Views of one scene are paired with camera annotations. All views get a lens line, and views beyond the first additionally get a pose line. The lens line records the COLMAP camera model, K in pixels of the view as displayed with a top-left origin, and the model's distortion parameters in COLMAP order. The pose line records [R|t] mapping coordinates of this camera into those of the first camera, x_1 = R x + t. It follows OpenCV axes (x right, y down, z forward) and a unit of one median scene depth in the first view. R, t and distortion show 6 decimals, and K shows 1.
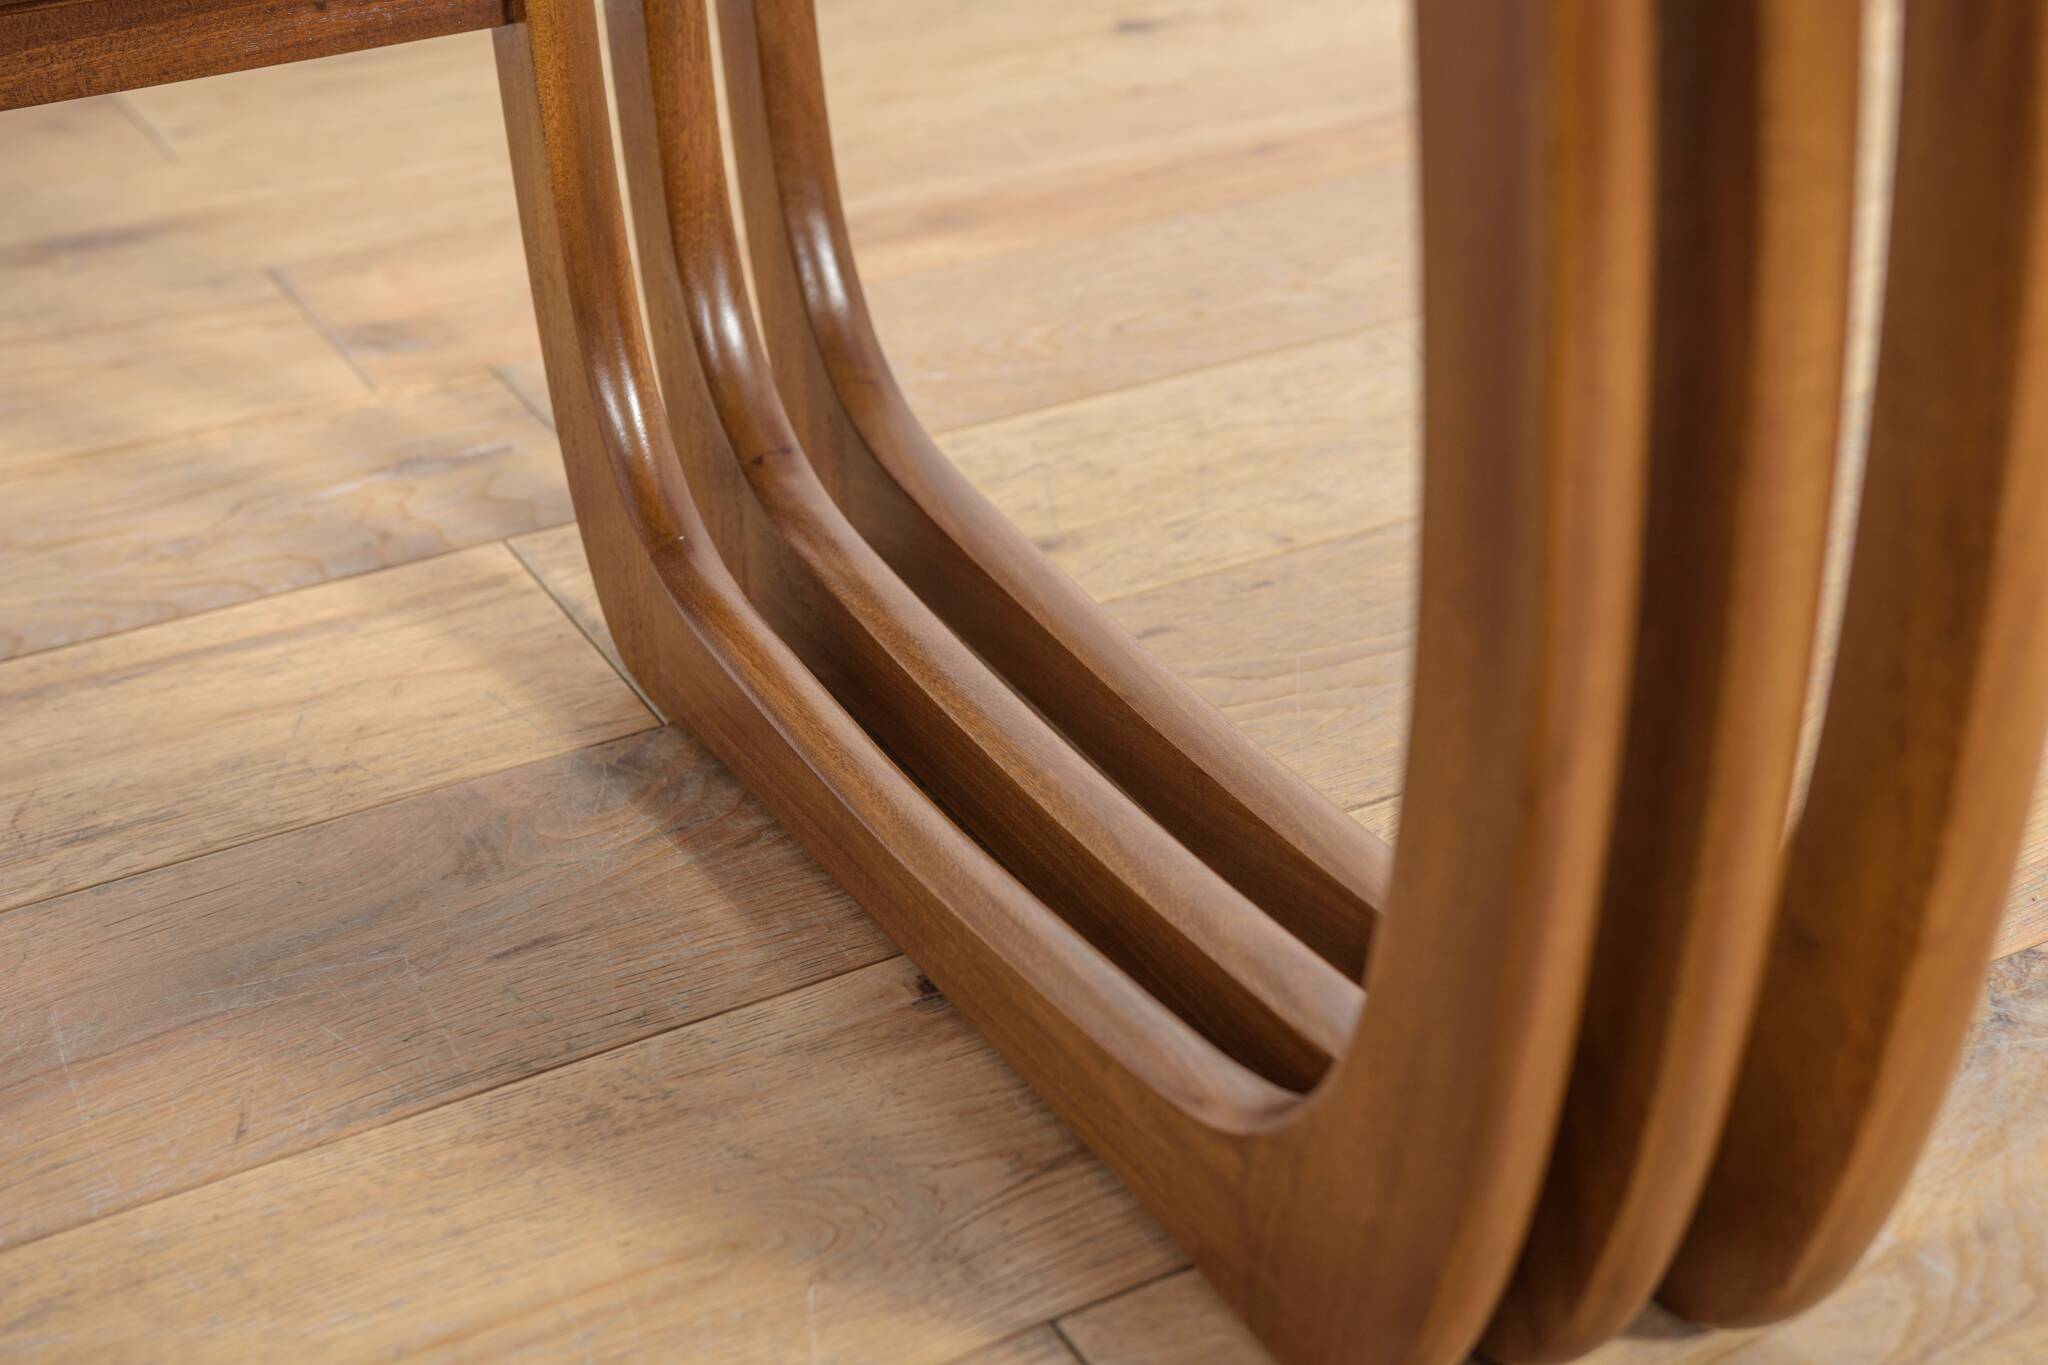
lens RADIAL K [[3109.5, 0, 1024.0], [0, 3109.5, 682.5], [0, 0, 1]] dist [0.141226, 0.108159]
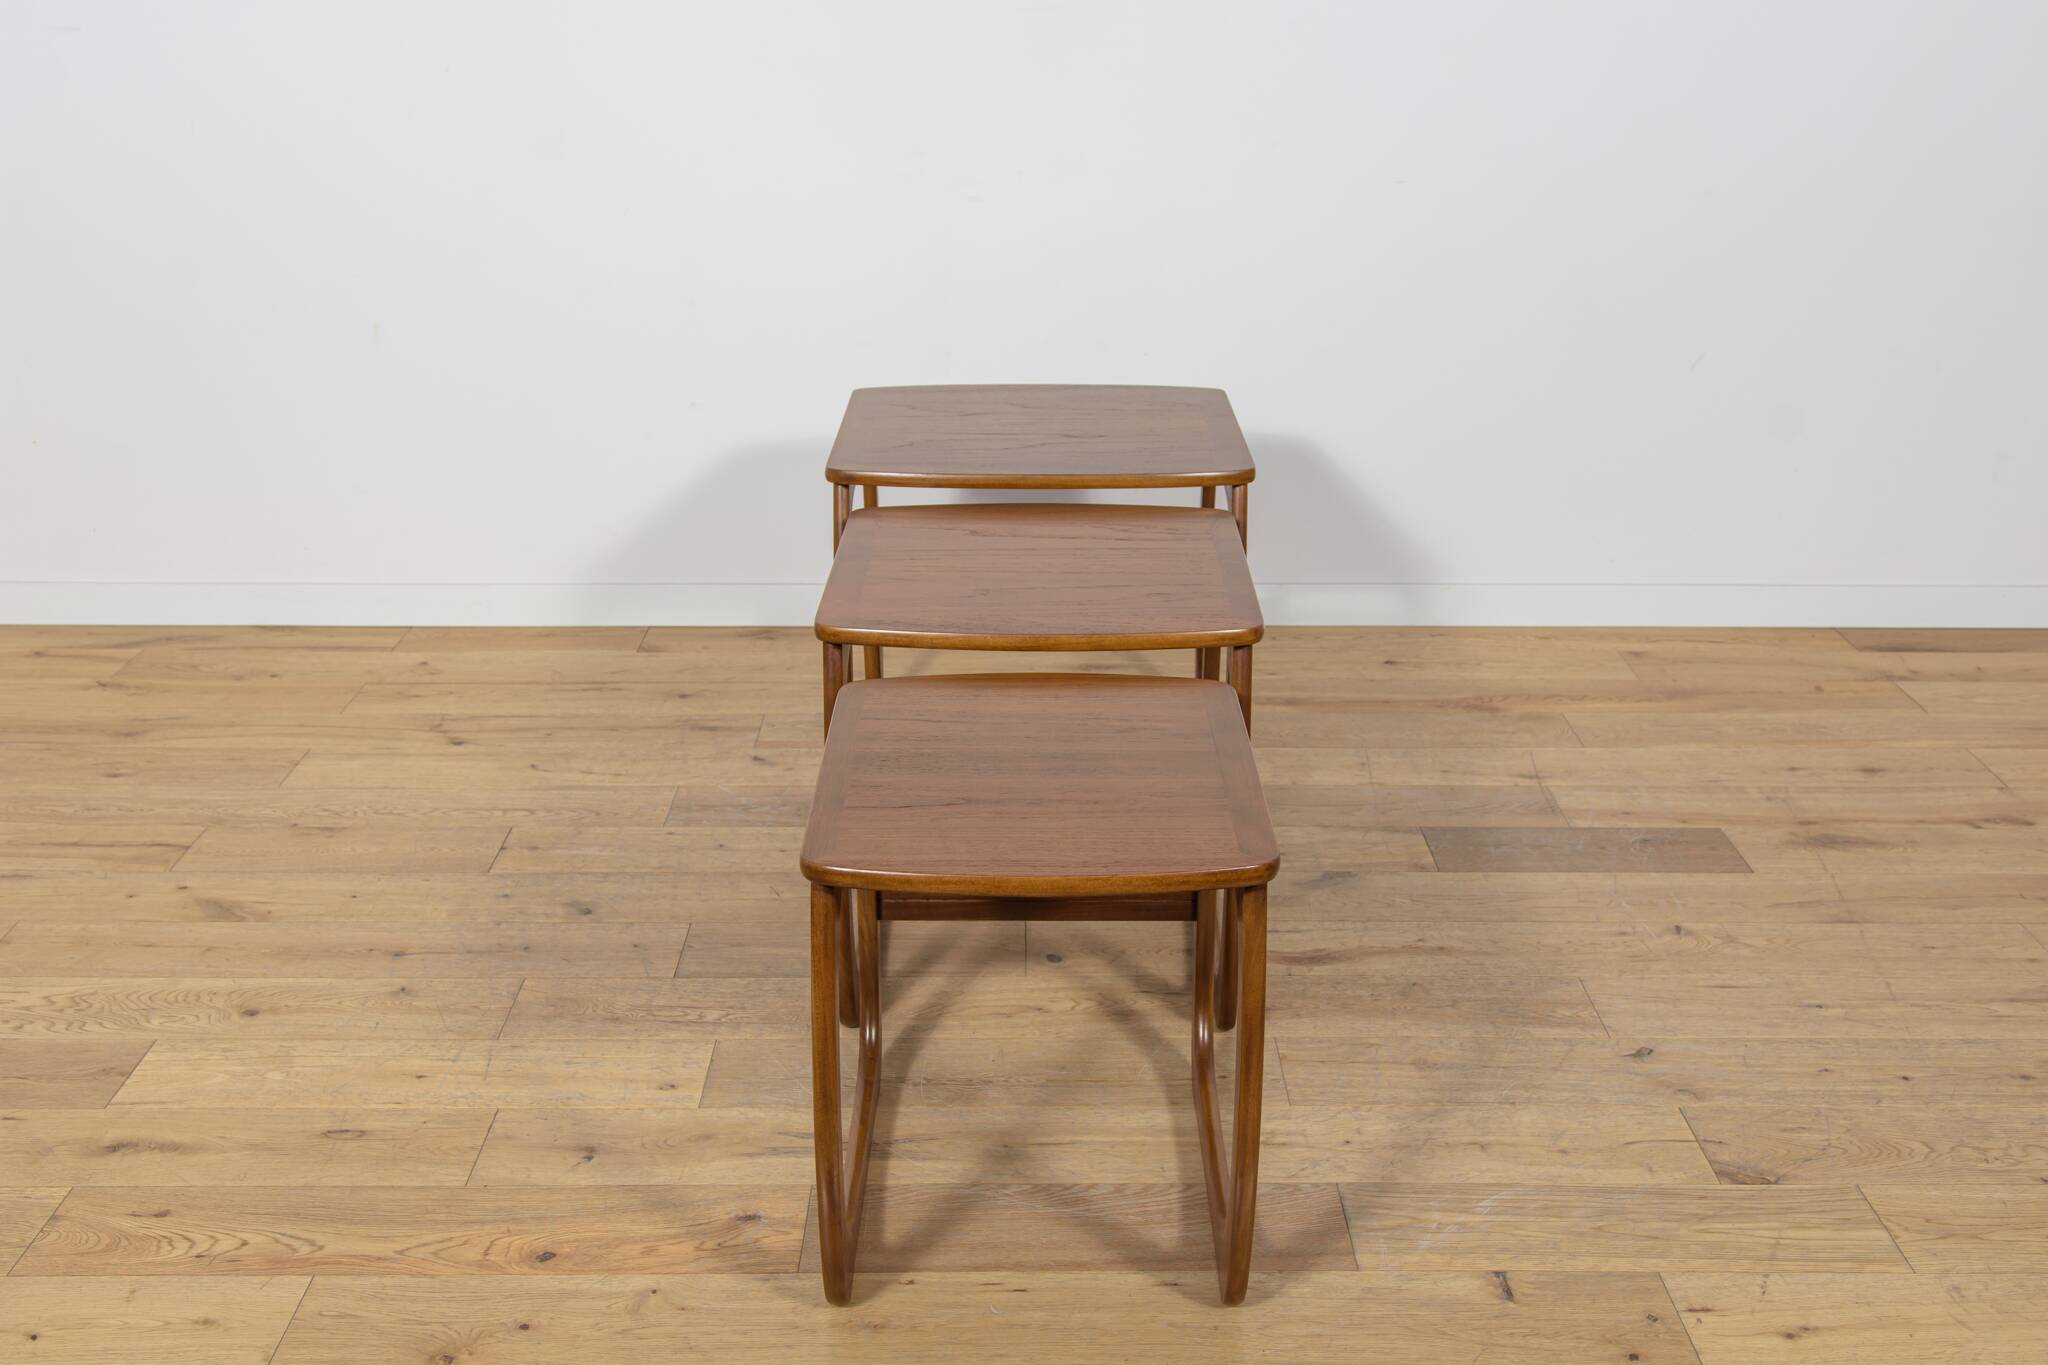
lens RADIAL K [[2118.5, 0, 1024.0], [0, 2118.5, 682.5], [0, 0, 1]] dist [-0.006200, 0.043392]
pose [[0.886852, 0.200381, -0.416343, 0.987264], [-0.251508, 0.965234, -0.071183, 0.132834], [0.387605, 0.167842, 0.906417, -1.984403]]
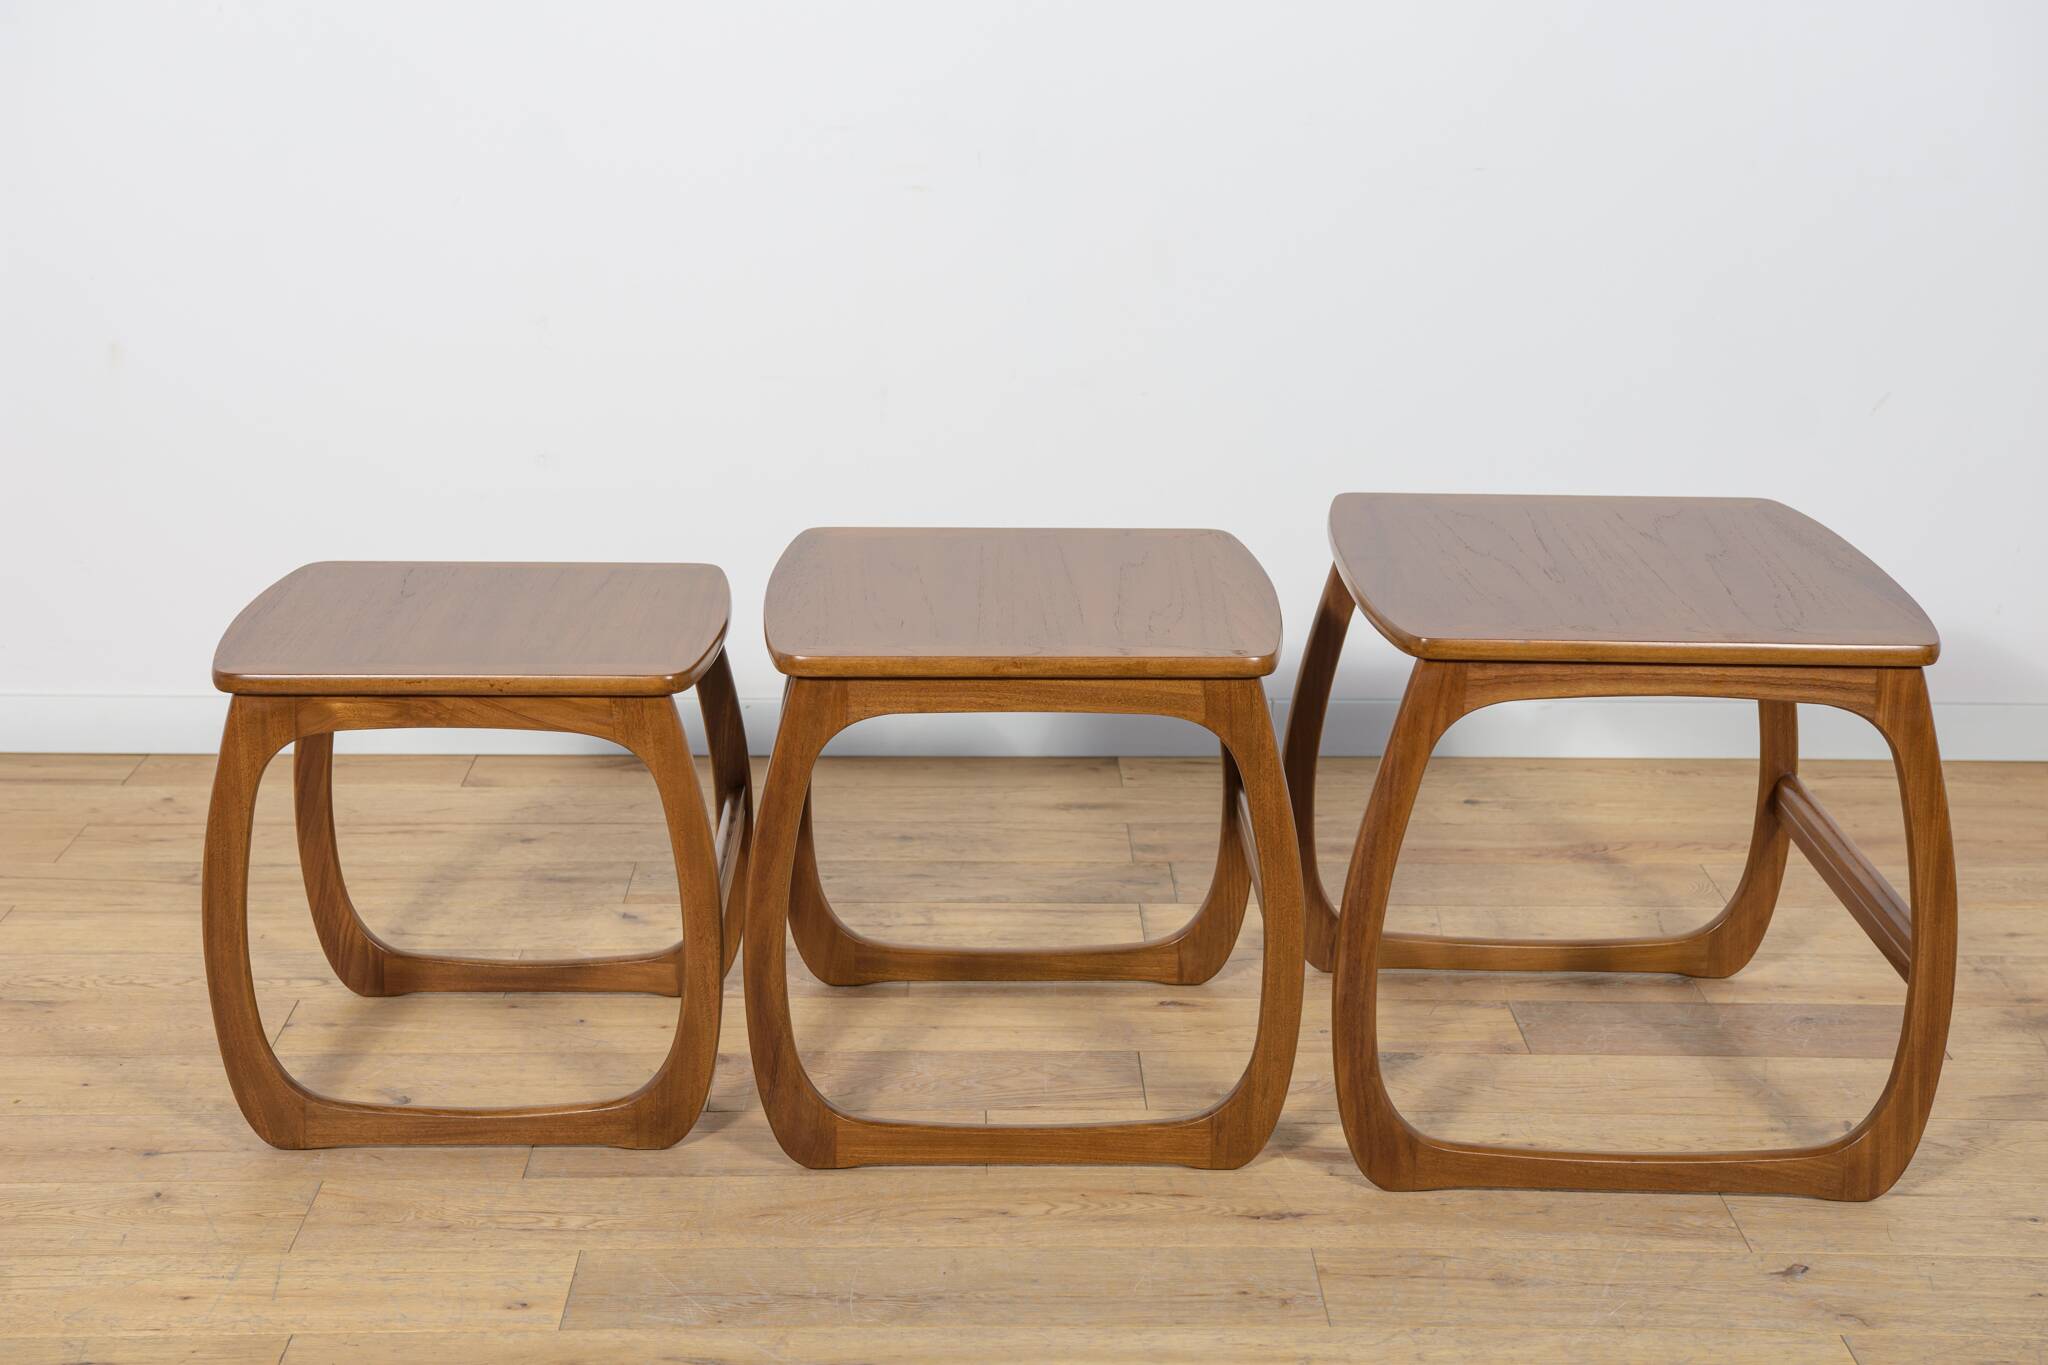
lens RADIAL K [[3109.5, 0, 1024.0], [0, 3109.5, 682.5], [0, 0, 1]] dist [0.141226, 0.108159]
pose [[0.893051, 0.168819, -0.417085, 1.150333], [-0.252689, 0.955140, -0.154451, 0.294884], [0.372300, 0.243326, 0.895648, -2.280974]]
